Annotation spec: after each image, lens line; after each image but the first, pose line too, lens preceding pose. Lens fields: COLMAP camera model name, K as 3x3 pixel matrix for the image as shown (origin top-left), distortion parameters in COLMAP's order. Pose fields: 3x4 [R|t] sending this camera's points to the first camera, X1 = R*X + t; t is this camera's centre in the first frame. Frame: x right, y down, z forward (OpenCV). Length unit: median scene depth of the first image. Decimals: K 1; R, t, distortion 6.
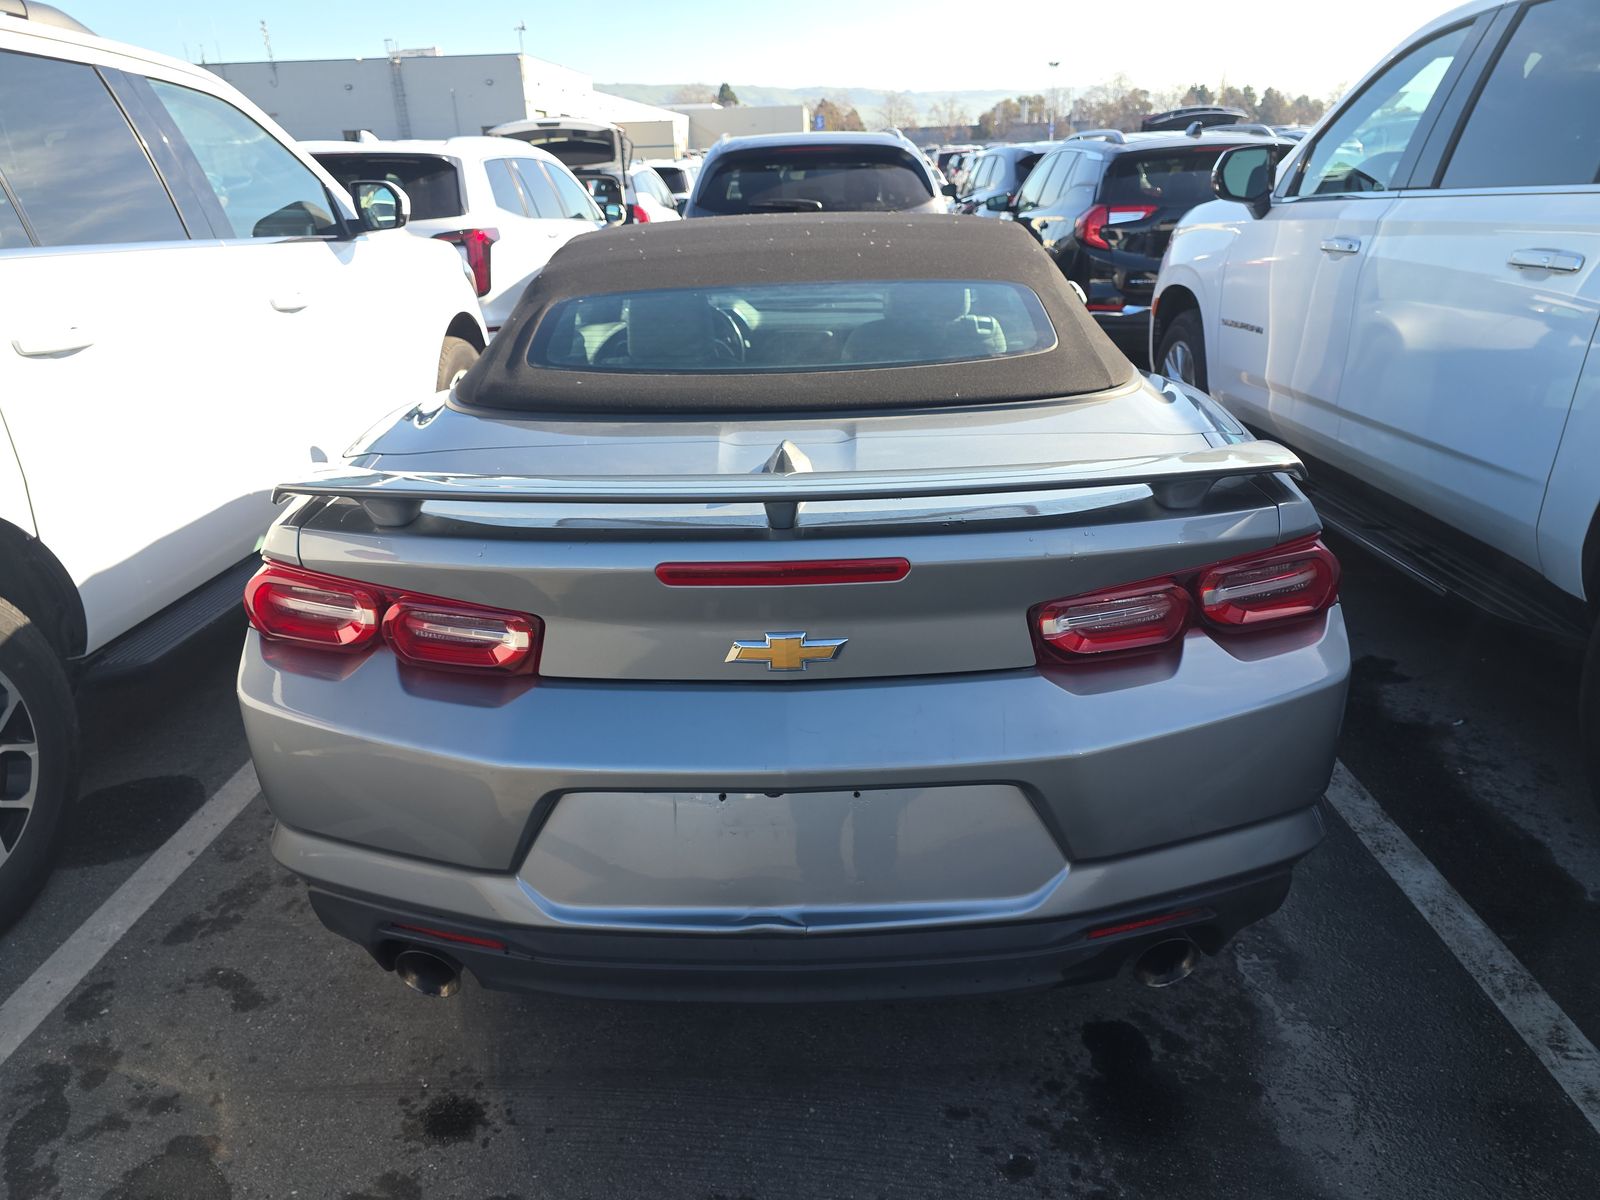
lens RADIAL K [[1081.8, 0, 804.6], [0, 1081.8, 605.2], [0, 0, 1]] dist [0.025227, -0.018658]
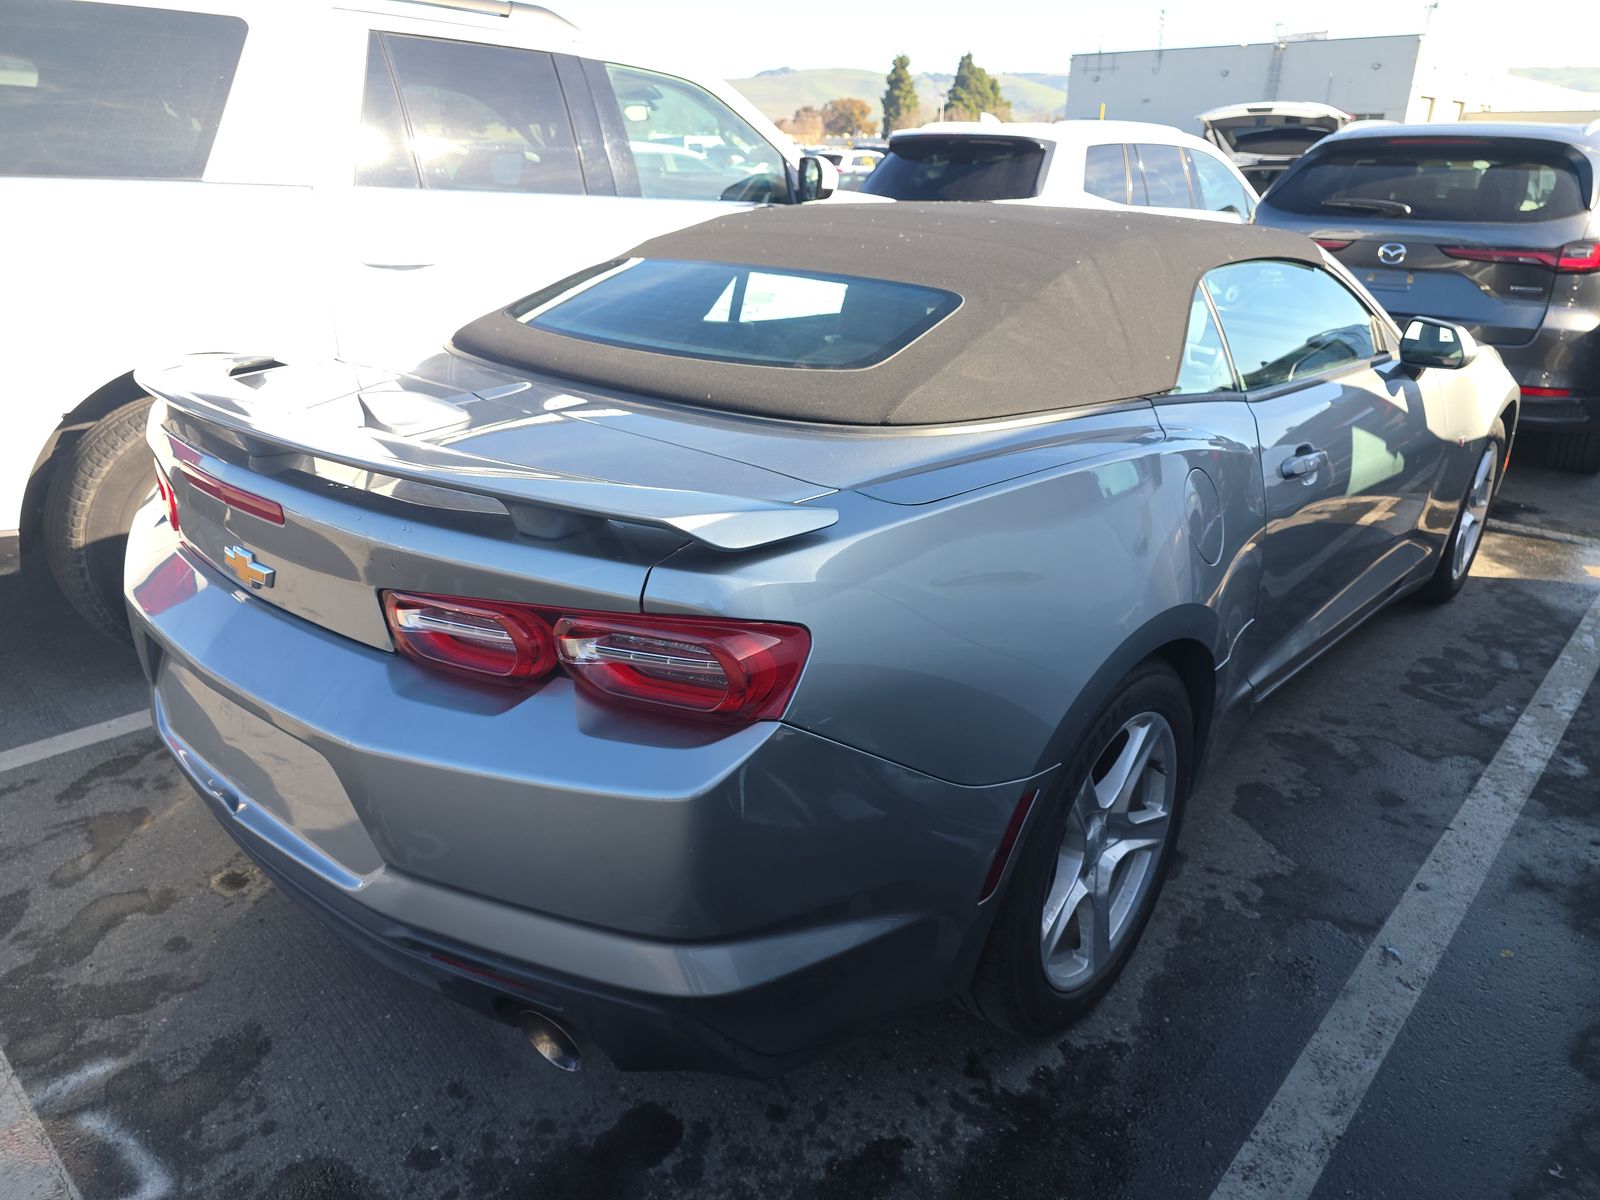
lens RADIAL K [[1081.8, 0, 801.9], [0, 1081.8, 596.5], [0, 0, 1]] dist [0.025227, -0.018658]
pose [[0.759035, 0.279023, -0.588228, 0.500570], [-0.276627, 0.956112, 0.096575, -0.090176], [0.589359, 0.089416, 0.802908, 0.202820]]
